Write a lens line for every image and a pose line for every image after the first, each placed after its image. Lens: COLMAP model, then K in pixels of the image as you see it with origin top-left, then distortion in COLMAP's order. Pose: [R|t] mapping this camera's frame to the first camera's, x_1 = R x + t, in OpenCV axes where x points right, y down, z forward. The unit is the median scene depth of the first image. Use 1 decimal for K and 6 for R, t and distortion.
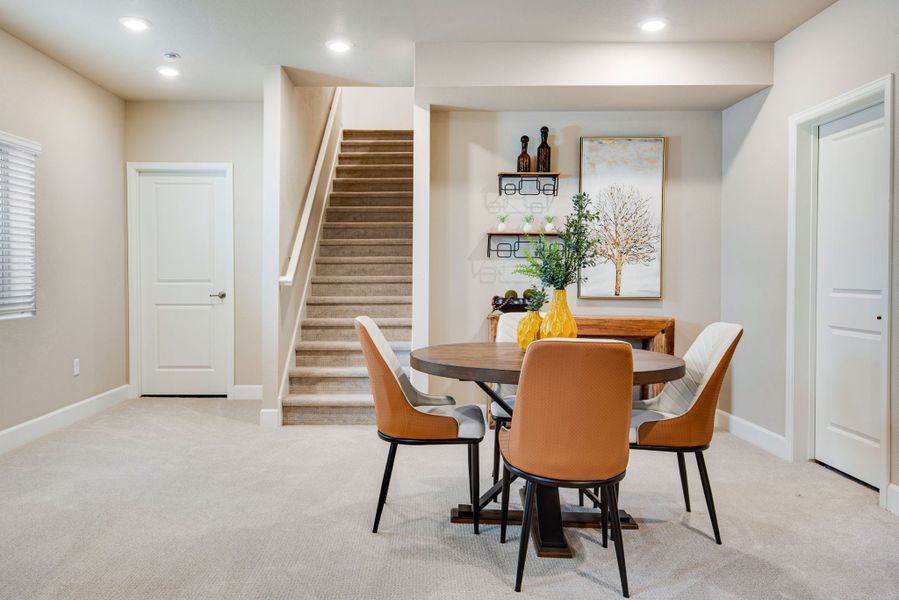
lens RADIAL K [[712.5, 0, 448.5], [0, 712.5, 284.7], [0, 0, 1]] dist [0.019148, 0.002390]
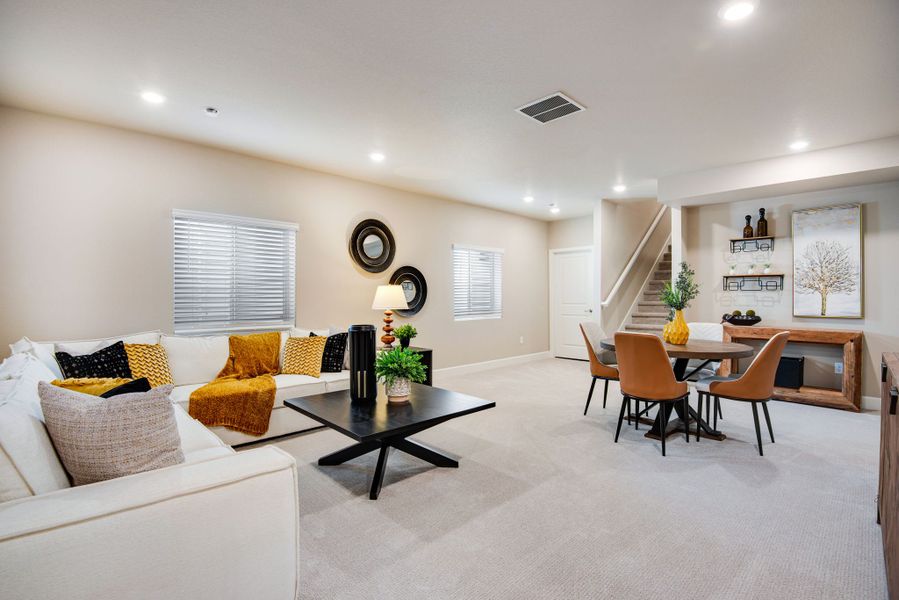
lens RADIAL K [[426.3, 0, 449.5], [0, 426.3, 300.0], [0, 0, 1]] dist [-0.035402, -0.009615]
pose [[0.695698, -0.001810, -0.718332, 0.312766], [-0.006190, 0.999945, -0.008515, -0.004194], [0.718307, 0.010370, 0.695649, -0.142738]]
